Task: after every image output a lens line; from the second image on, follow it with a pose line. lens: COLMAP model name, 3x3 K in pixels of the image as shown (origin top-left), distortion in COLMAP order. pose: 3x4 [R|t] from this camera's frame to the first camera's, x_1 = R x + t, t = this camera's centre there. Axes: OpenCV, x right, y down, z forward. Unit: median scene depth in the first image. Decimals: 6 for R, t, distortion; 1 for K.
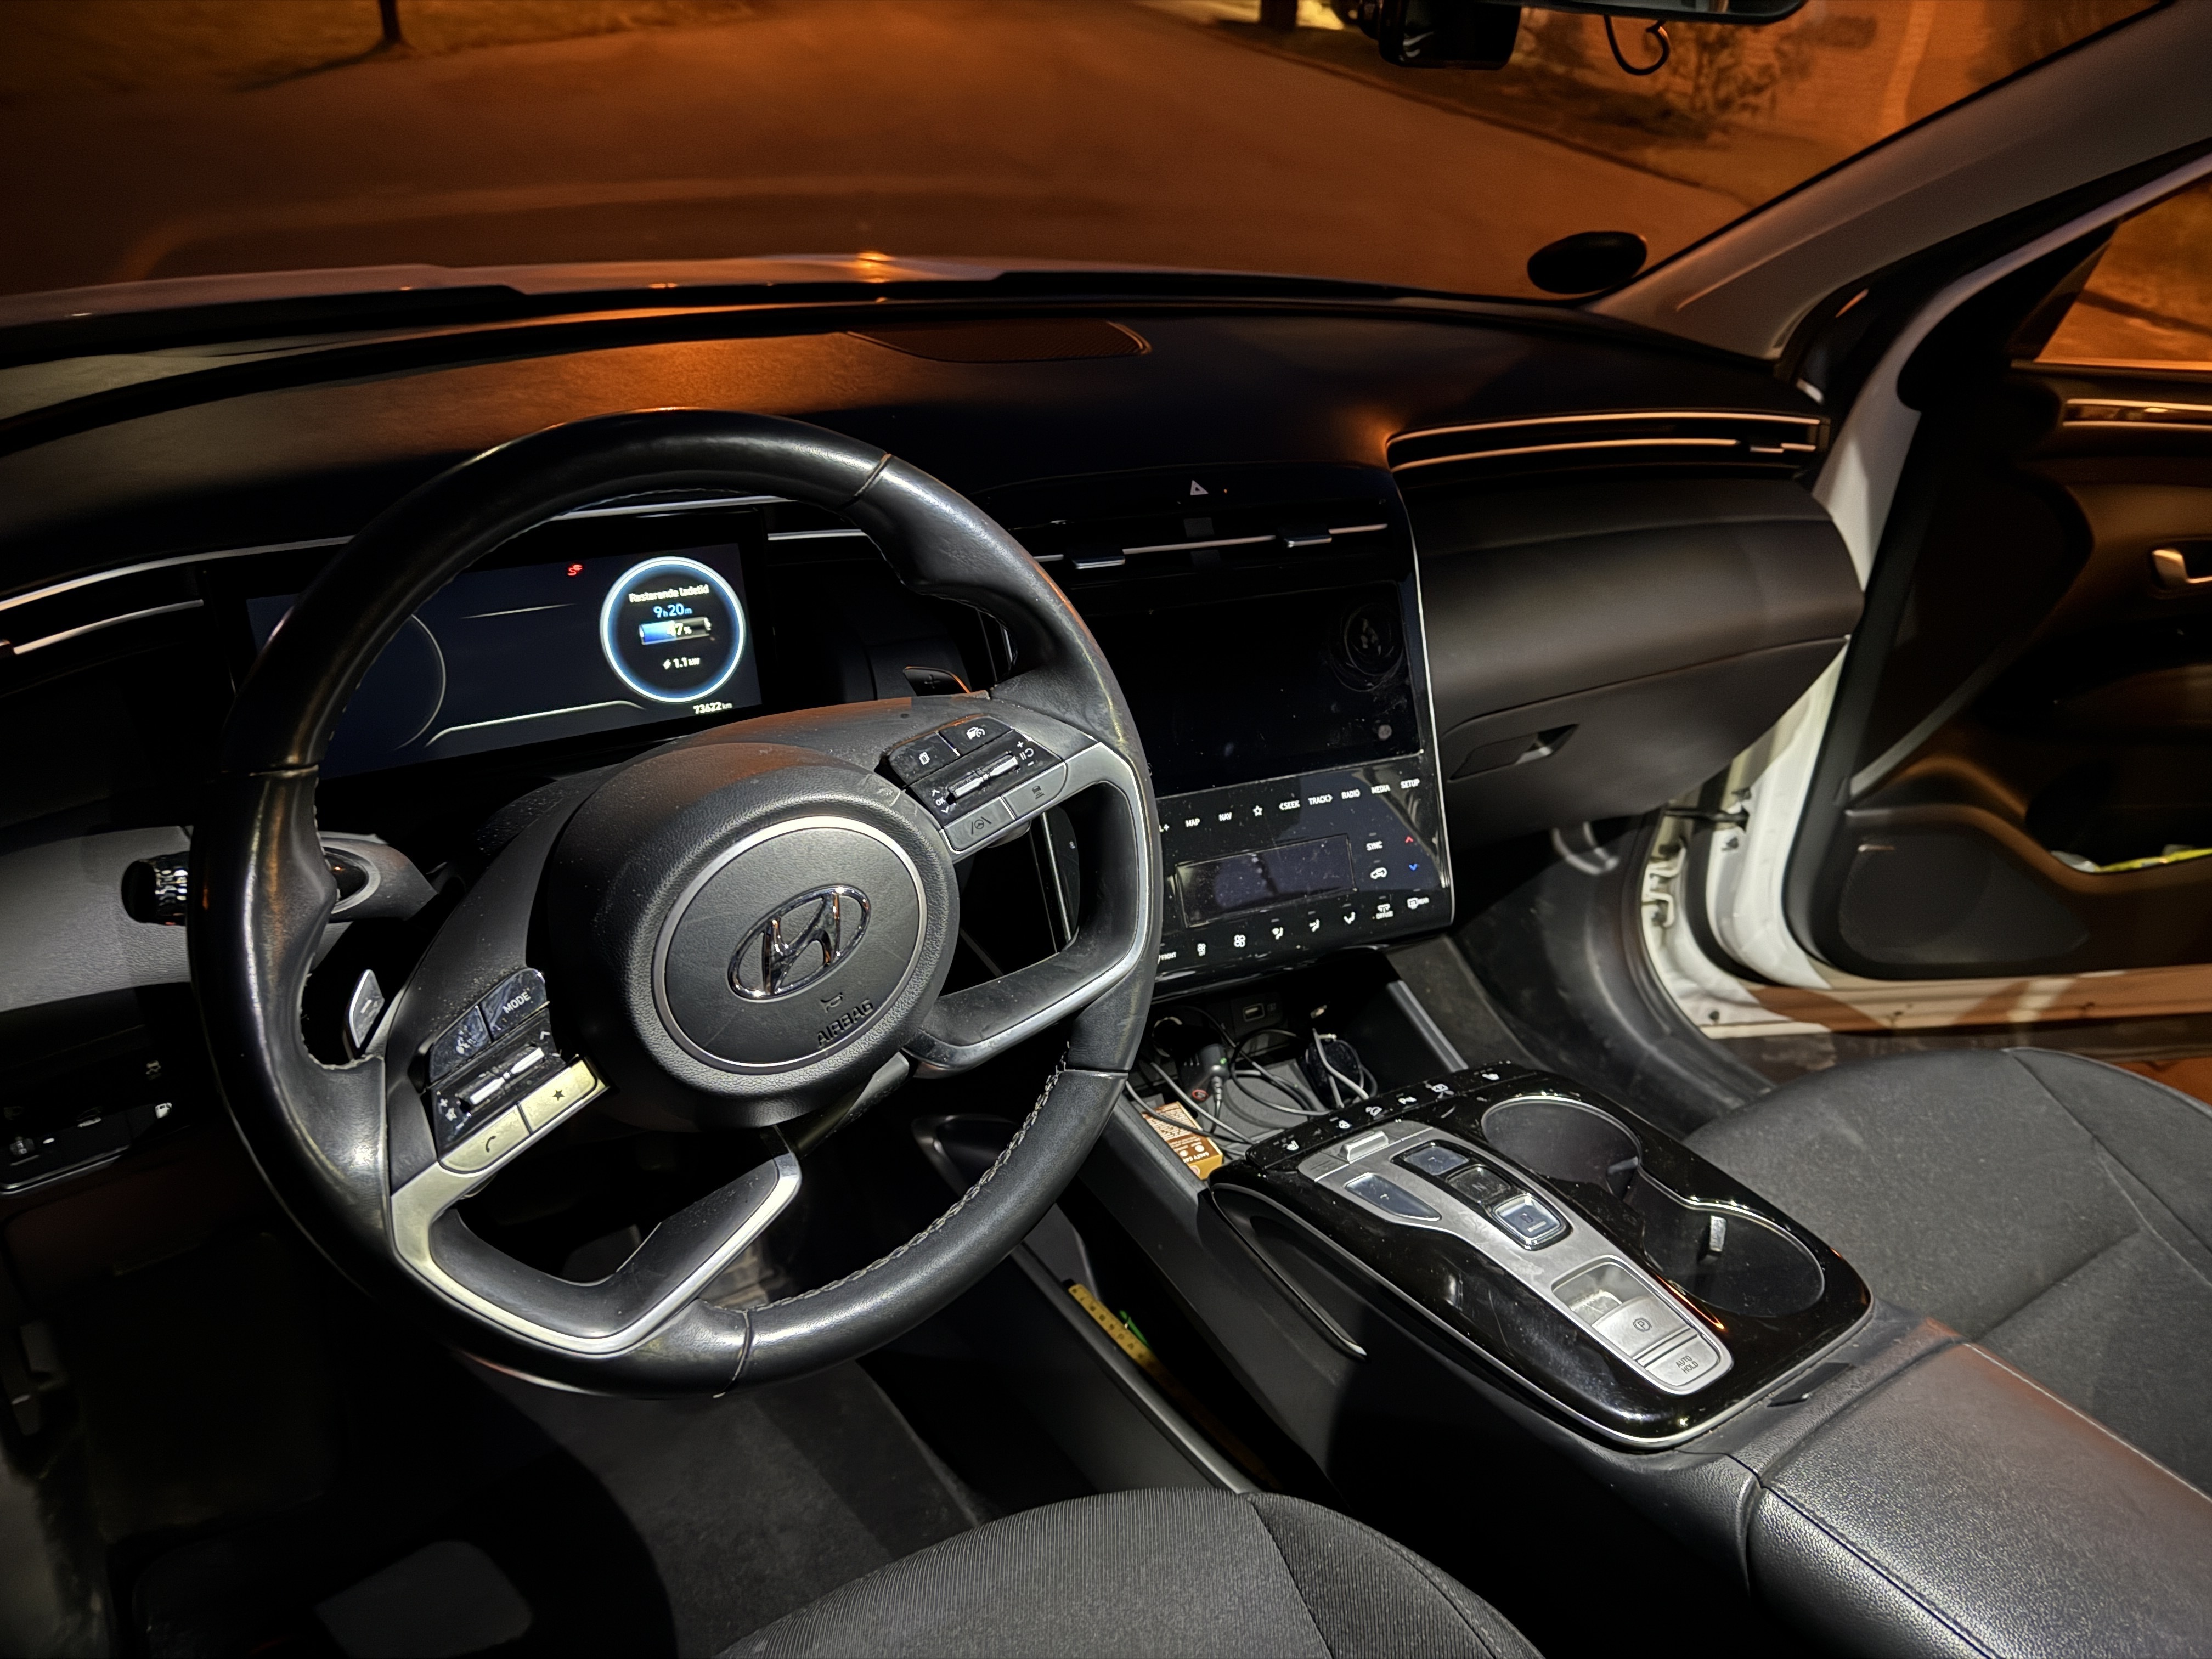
lens RADIAL K [[1578.4, 0, 1098.8], [0, 1578.4, 822.8], [0, 0, 1]] dist [0.059453, -0.094743]
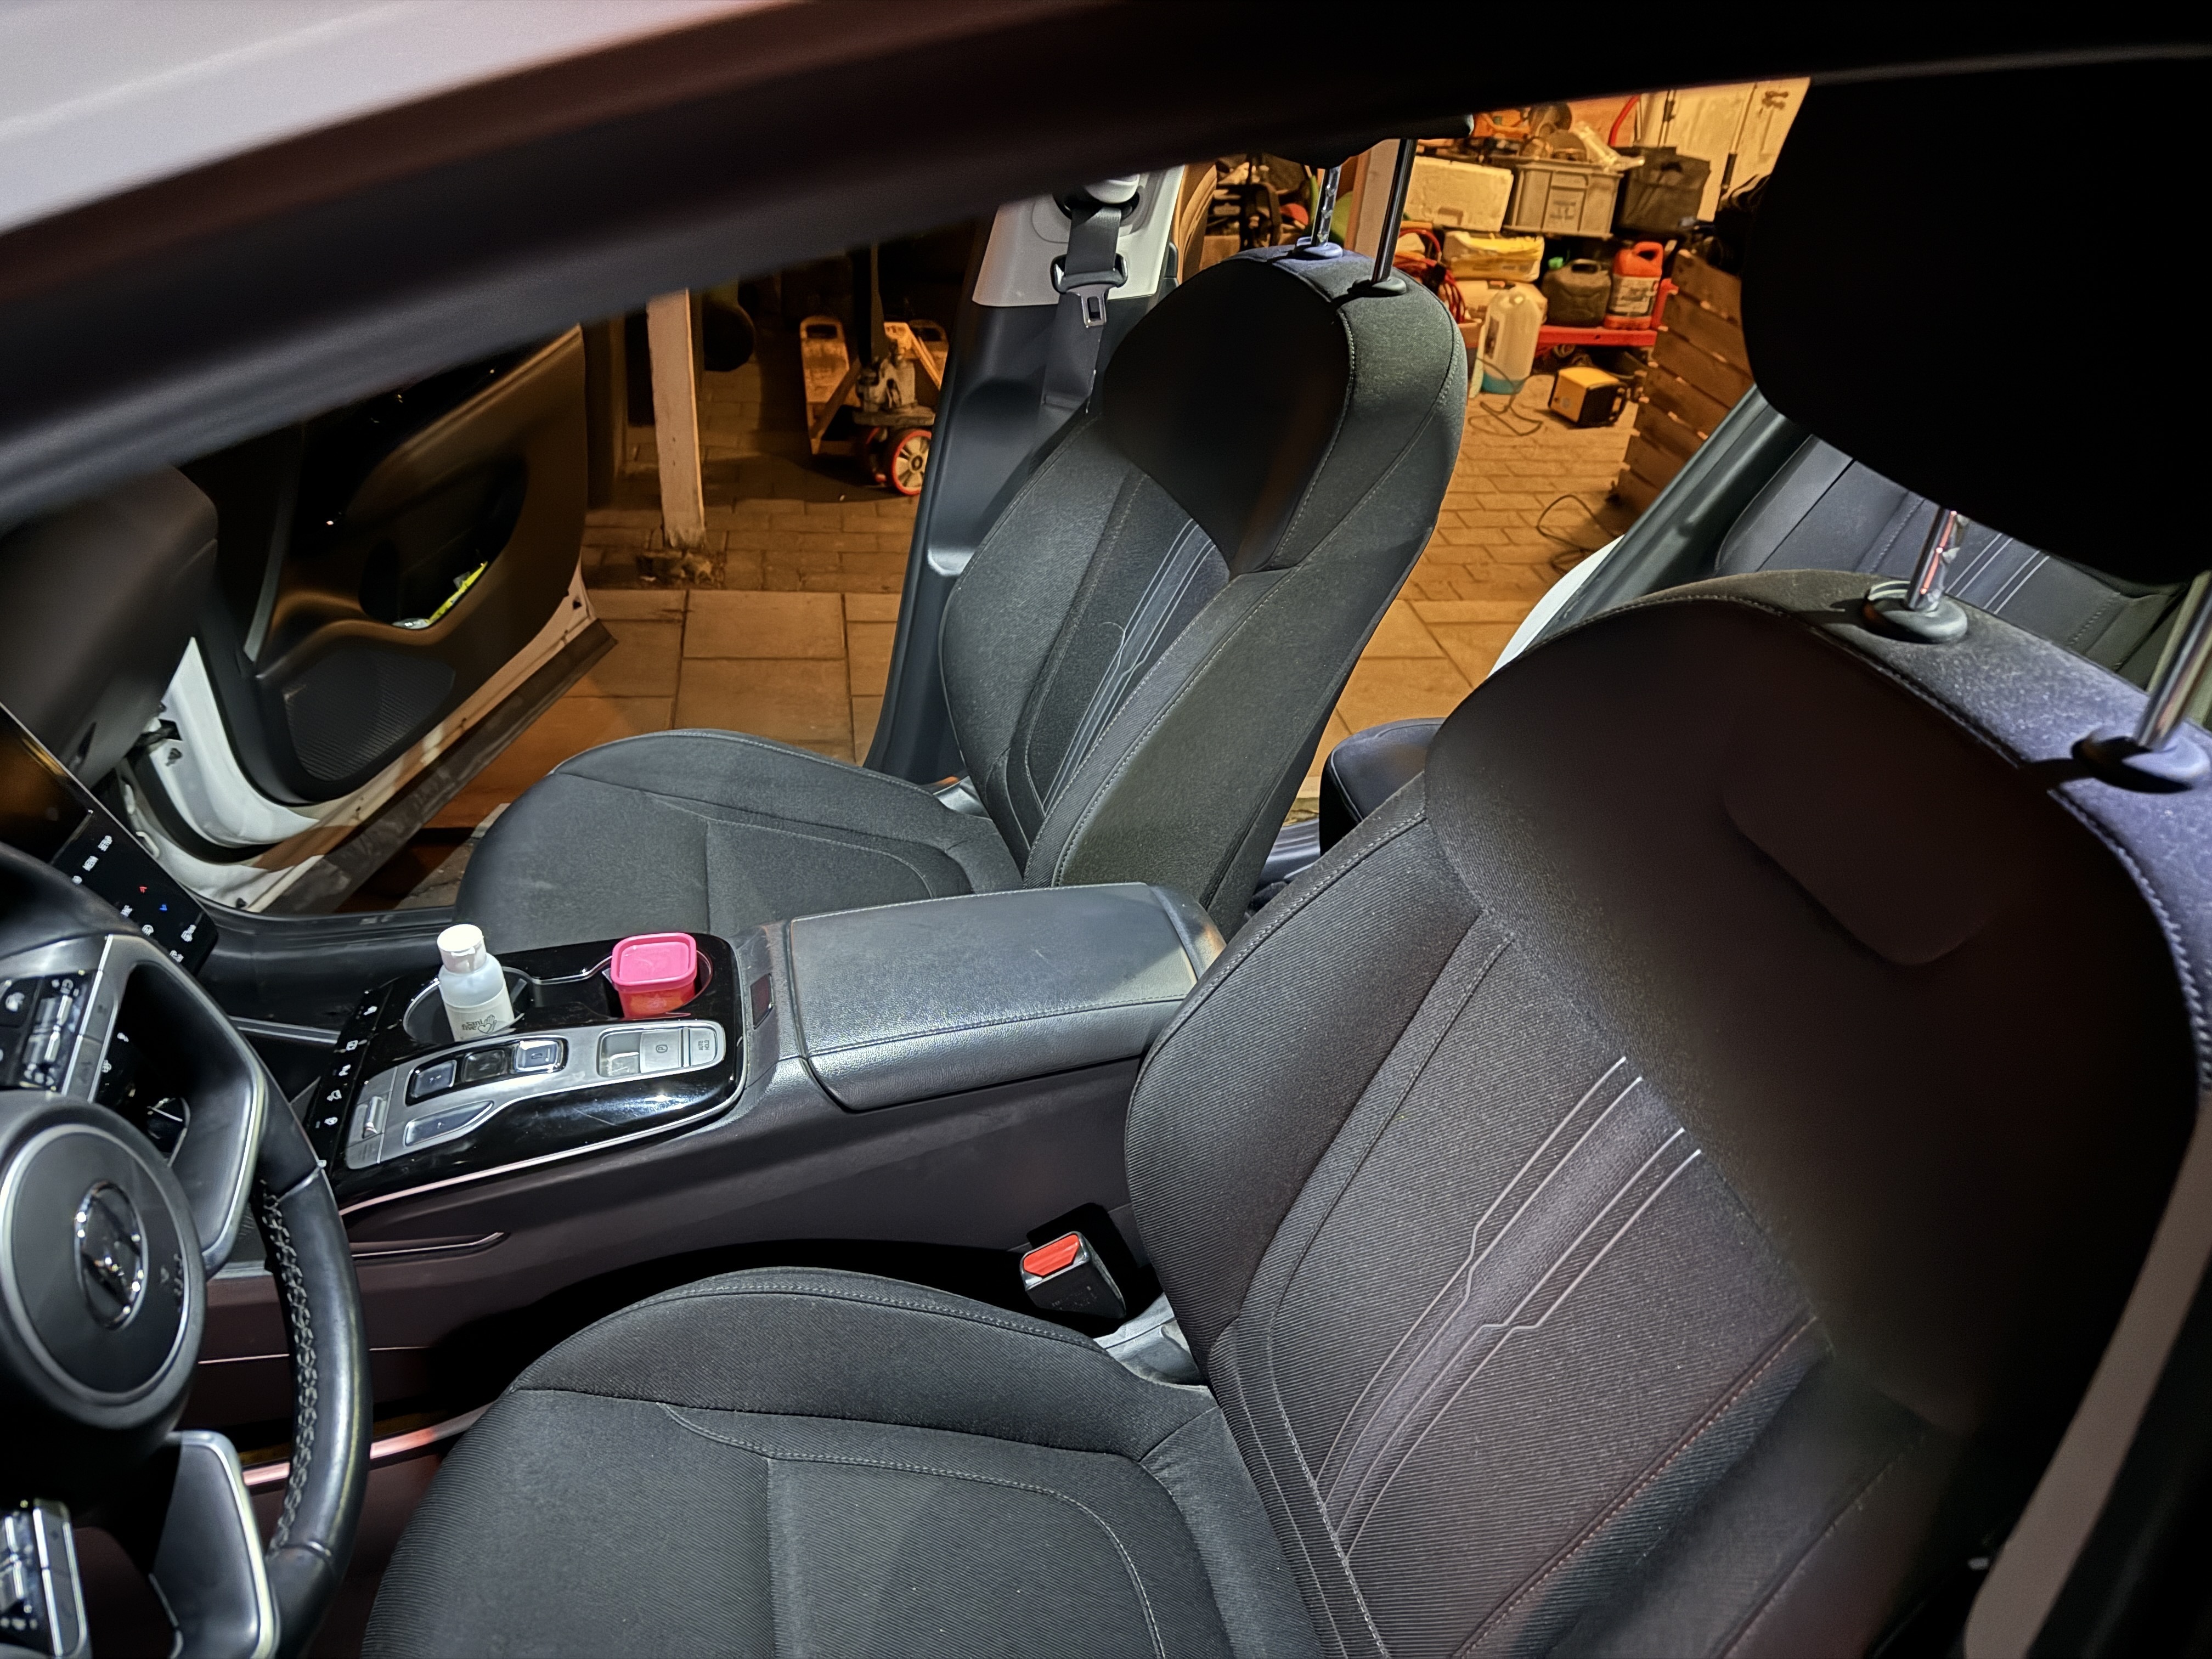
lens RADIAL K [[1578.4, 0, 1098.8], [0, 1578.4, 822.8], [0, 0, 1]] dist [0.059453, -0.094743]
pose [[0.351418, -0.539152, 0.765389, -0.219458], [0.424275, 0.820477, 0.383157, -0.098336], [-0.834563, 0.190087, 0.517079, -0.030919]]
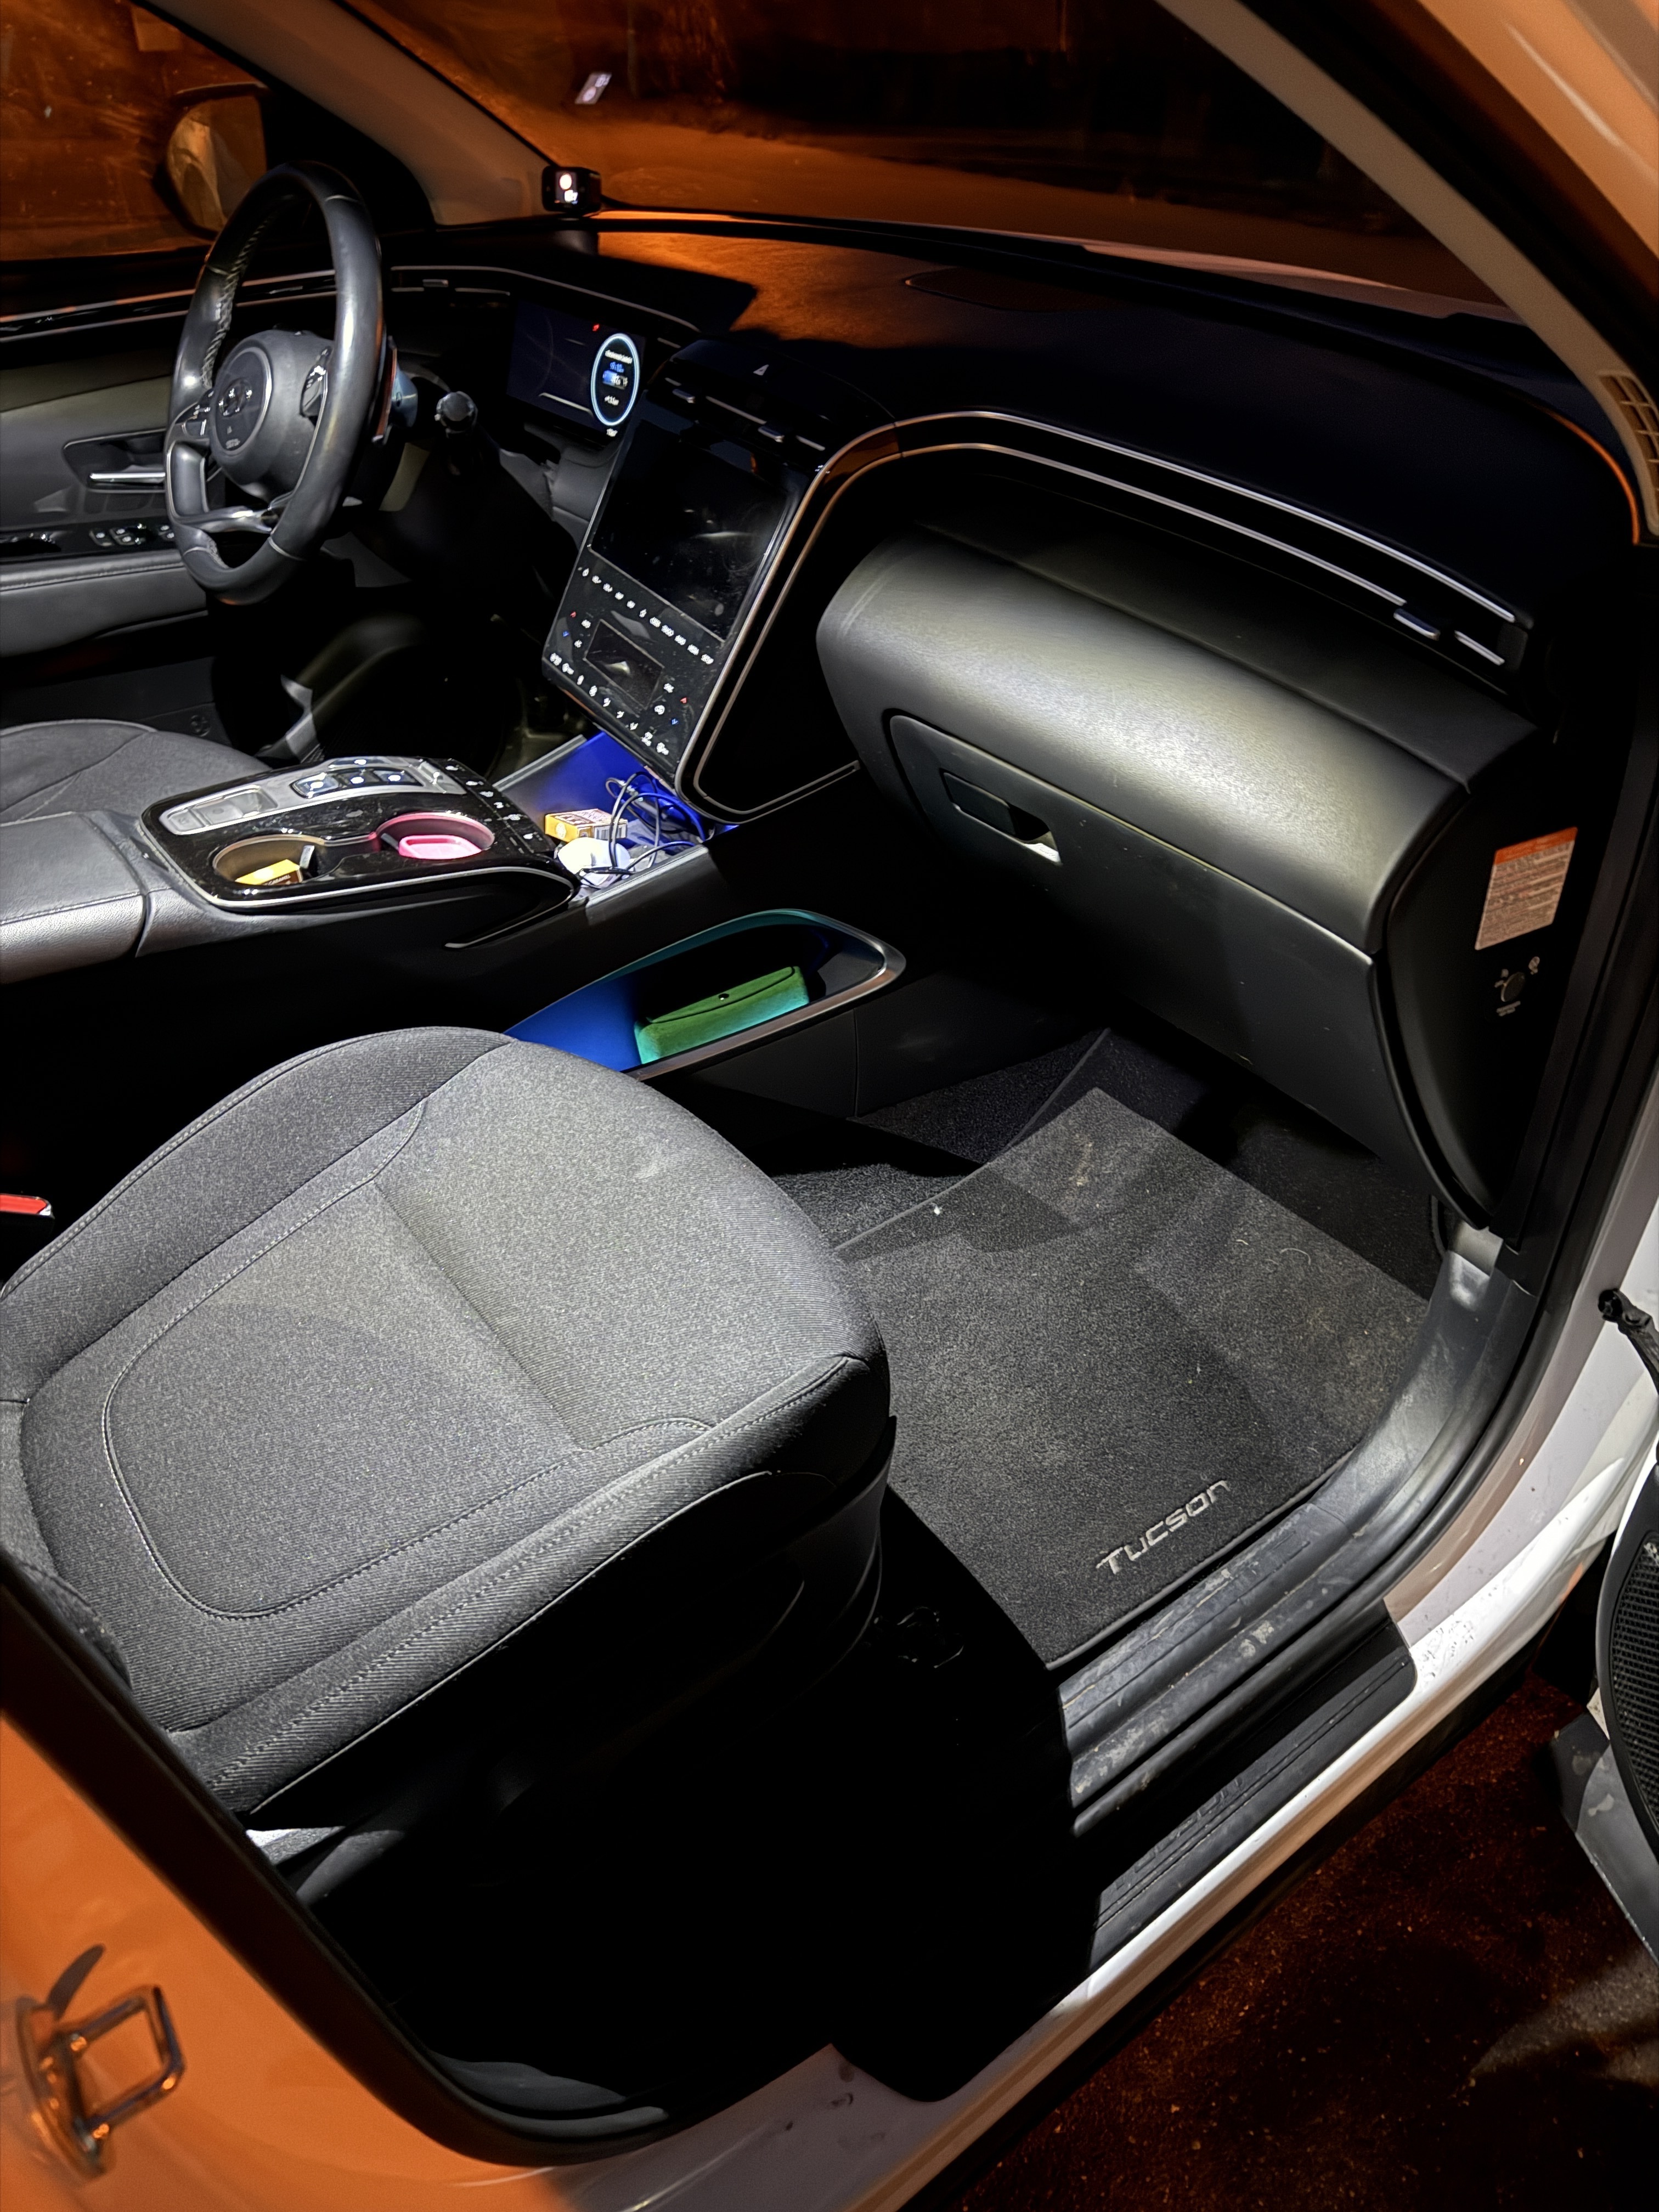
lens RADIAL K [[1596.5, 0, 793.3], [0, 1596.5, 1109.0], [0, 0, 1]] dist [-0.038240, 0.042766]
pose [[0.028403, 0.524362, -0.851022, 0.871978], [-0.462342, 0.761715, 0.453905, -0.211540], [0.886247, 0.380571, 0.264069, 0.558227]]
